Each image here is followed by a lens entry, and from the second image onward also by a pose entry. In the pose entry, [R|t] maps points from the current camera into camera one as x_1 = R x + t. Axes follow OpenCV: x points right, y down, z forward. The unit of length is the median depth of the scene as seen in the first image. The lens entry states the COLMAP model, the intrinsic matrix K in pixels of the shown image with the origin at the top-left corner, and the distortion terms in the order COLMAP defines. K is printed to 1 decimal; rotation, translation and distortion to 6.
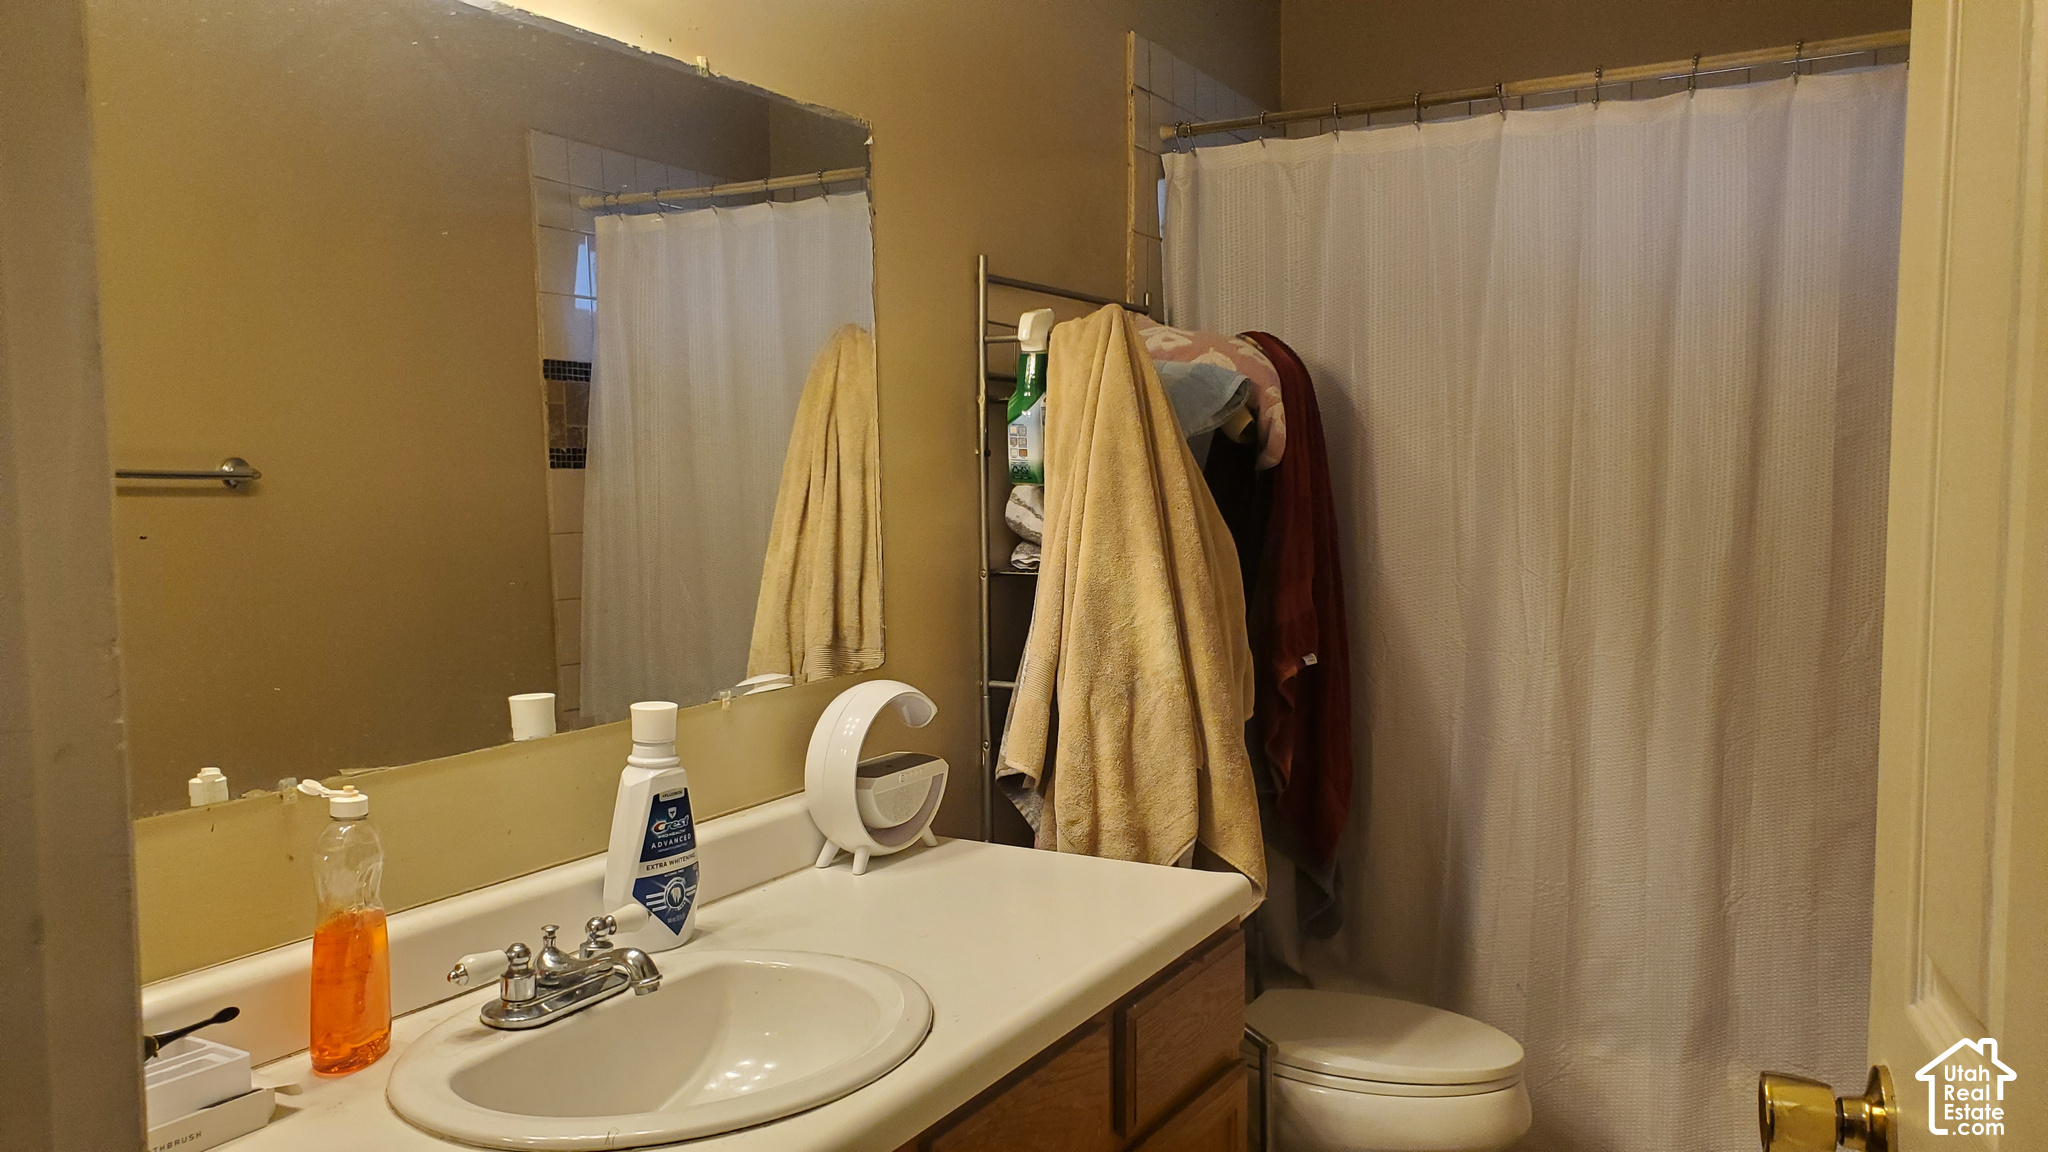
lens RADIAL K [[1569.1, 0, 1007.6], [0, 1569.1, 621.0], [0, 0, 1]] dist [0.023090, 0.012370]
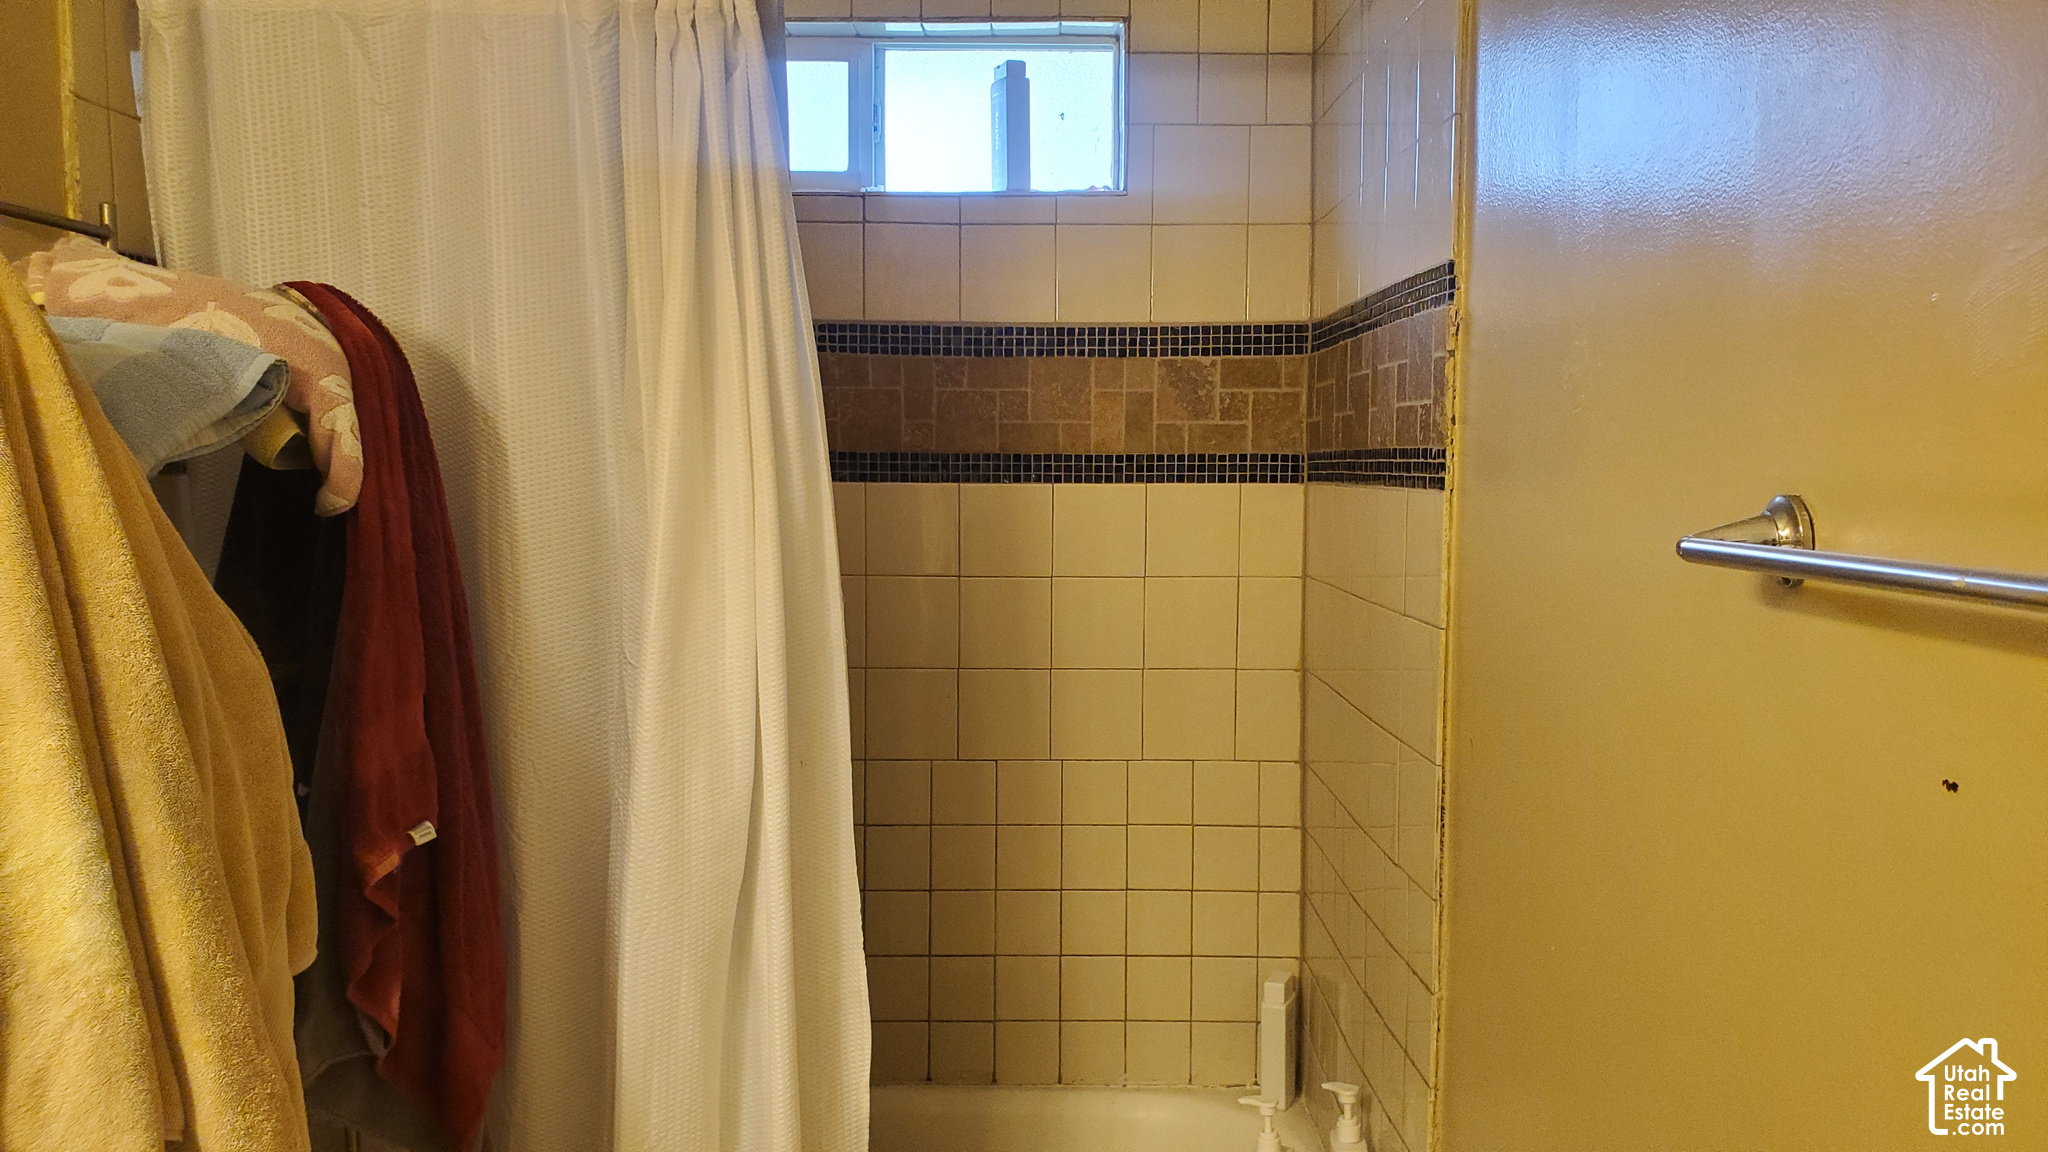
lens RADIAL K [[1569.1, 0, 1007.6], [0, 1569.1, 621.0], [0, 0, 1]] dist [0.023090, 0.012370]
pose [[0.869300, -0.041552, 0.492535, 0.095859], [0.037969, 0.999130, 0.017276, -0.060039], [-0.492824, 0.003683, 0.870121, 0.373668]]
